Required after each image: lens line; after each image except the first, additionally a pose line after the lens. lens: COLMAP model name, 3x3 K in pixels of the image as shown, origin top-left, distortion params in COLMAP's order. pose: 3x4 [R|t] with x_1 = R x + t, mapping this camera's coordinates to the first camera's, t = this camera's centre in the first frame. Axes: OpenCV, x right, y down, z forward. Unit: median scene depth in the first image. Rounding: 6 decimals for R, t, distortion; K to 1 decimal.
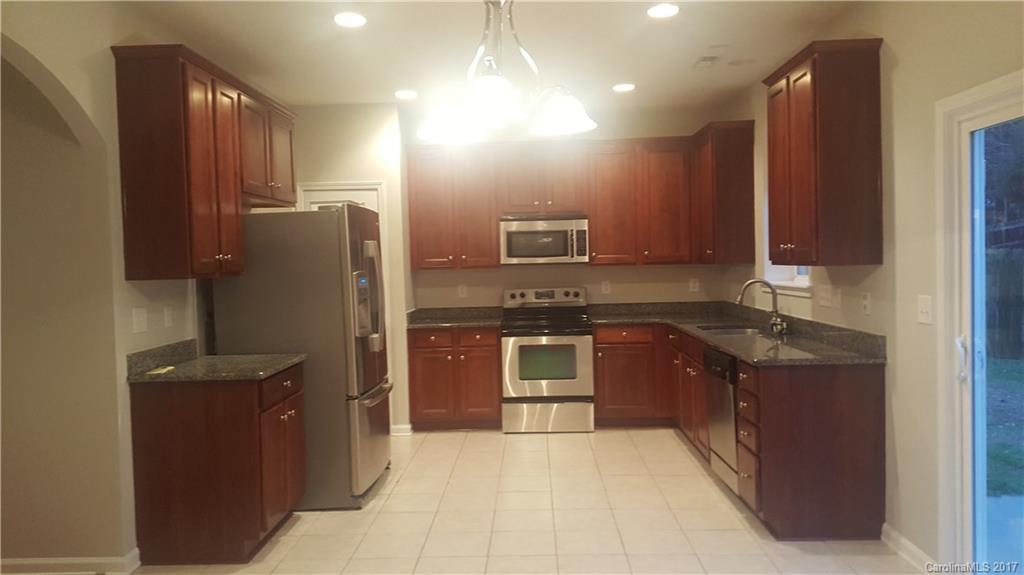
lens RADIAL K [[771.8, 0, 504.8], [0, 771.8, 287.0], [0, 0, 1]] dist [0.026079, -0.050224]
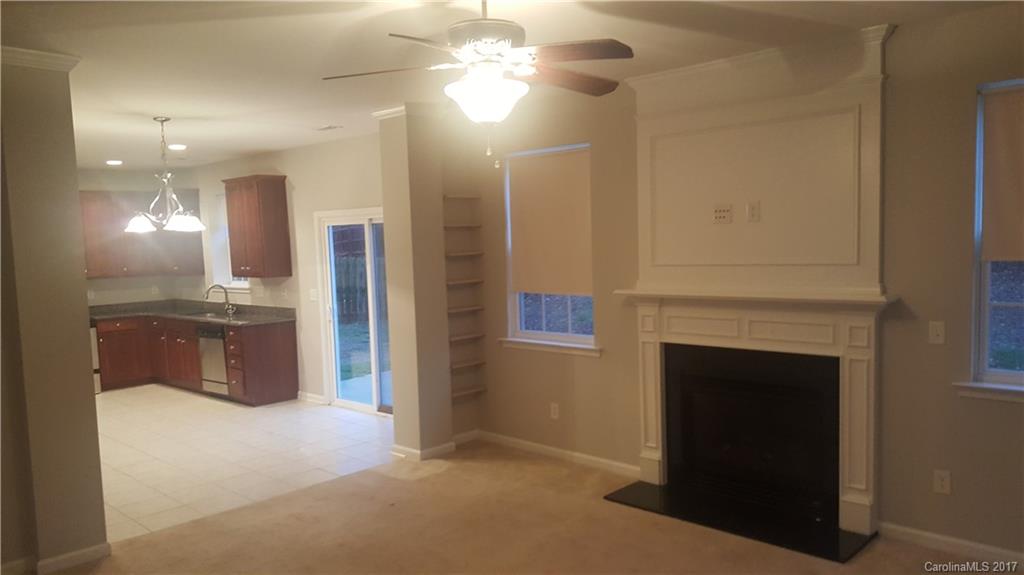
lens RADIAL K [[771.8, 0, 515.7], [0, 771.8, 287.2], [0, 0, 1]] dist [0.026079, -0.050224]
pose [[0.670557, -0.049503, 0.740205, -0.575362], [0.044899, 0.998650, 0.026113, -0.021718], [-0.740498, 0.015724, 0.671874, -0.768791]]
